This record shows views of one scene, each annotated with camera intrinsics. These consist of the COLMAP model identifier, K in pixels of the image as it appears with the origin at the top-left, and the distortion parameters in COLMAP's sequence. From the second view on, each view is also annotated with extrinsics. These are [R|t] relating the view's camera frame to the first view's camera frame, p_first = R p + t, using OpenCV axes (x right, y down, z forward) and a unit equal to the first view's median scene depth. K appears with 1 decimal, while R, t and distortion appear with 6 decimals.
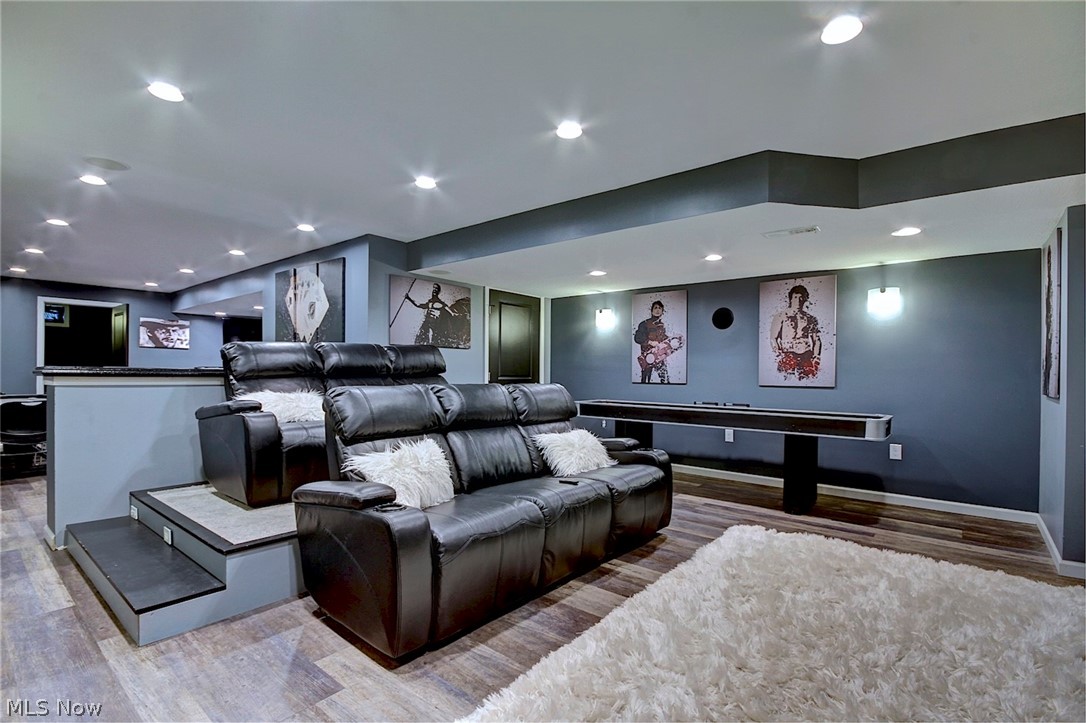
lens RADIAL K [[509.2, 0, 539.3], [0, 509.2, 369.6], [0, 0, 1]] dist [-0.009104, -0.001256]
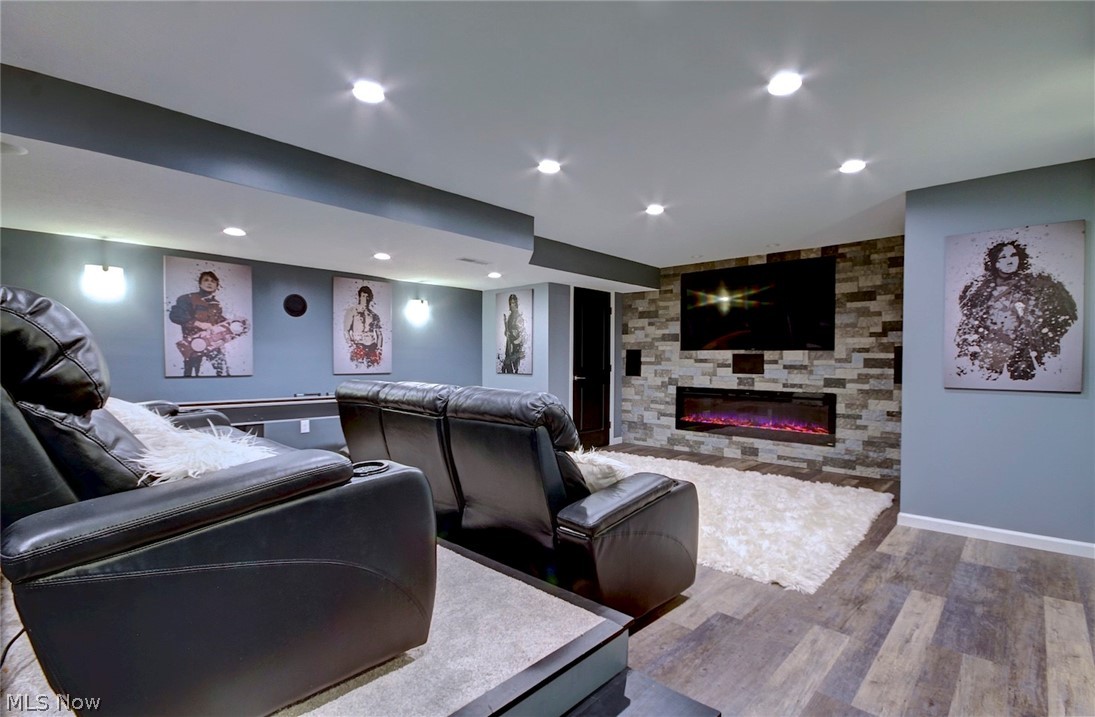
lens RADIAL K [[524.5, 0, 551.9], [0, 524.5, 365.1], [0, 0, 1]] dist [-0.018246, -0.001529]
pose [[0.048782, -0.017804, 0.998651, -0.621196], [-0.007248, 0.999808, 0.018179, -0.010240], [-0.998783, -0.008125, 0.048644, 0.489055]]
